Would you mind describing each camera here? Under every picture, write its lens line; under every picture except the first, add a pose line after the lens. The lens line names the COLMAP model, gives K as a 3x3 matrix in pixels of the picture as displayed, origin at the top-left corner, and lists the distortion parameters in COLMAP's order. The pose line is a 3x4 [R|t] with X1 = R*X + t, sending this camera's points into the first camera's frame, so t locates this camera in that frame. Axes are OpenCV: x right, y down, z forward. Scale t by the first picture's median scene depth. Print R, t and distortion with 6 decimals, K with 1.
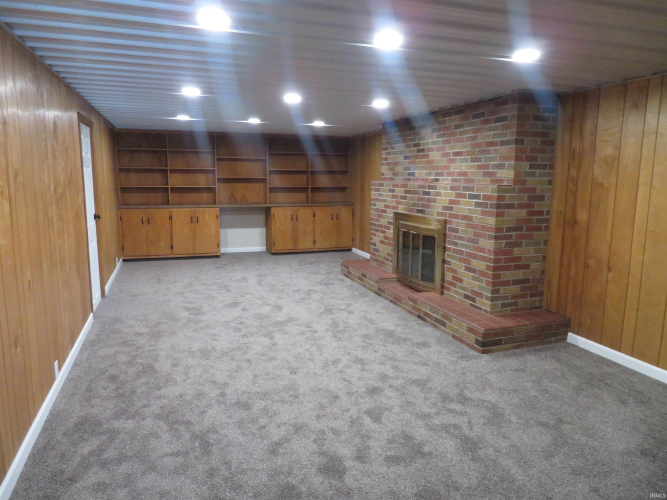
lens RADIAL K [[476.2, 0, 332.6], [0, 476.2, 249.9], [0, 0, 1]] dist [-0.008445, -0.006501]
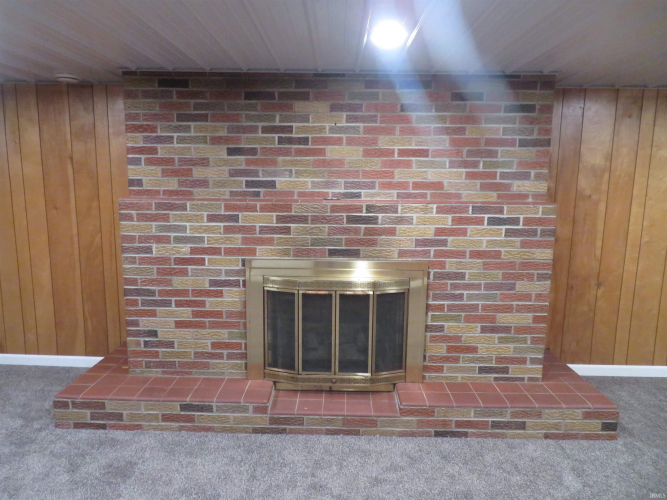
lens RADIAL K [[476.2, 0, 333.4], [0, 476.2, 248.9], [0, 0, 1]] dist [-0.008445, -0.006501]
pose [[0.345709, -0.151566, 0.926020, -0.384038], [0.137477, 0.984401, 0.109797, -0.171171], [-0.928216, 0.089349, 0.361153, 0.938663]]
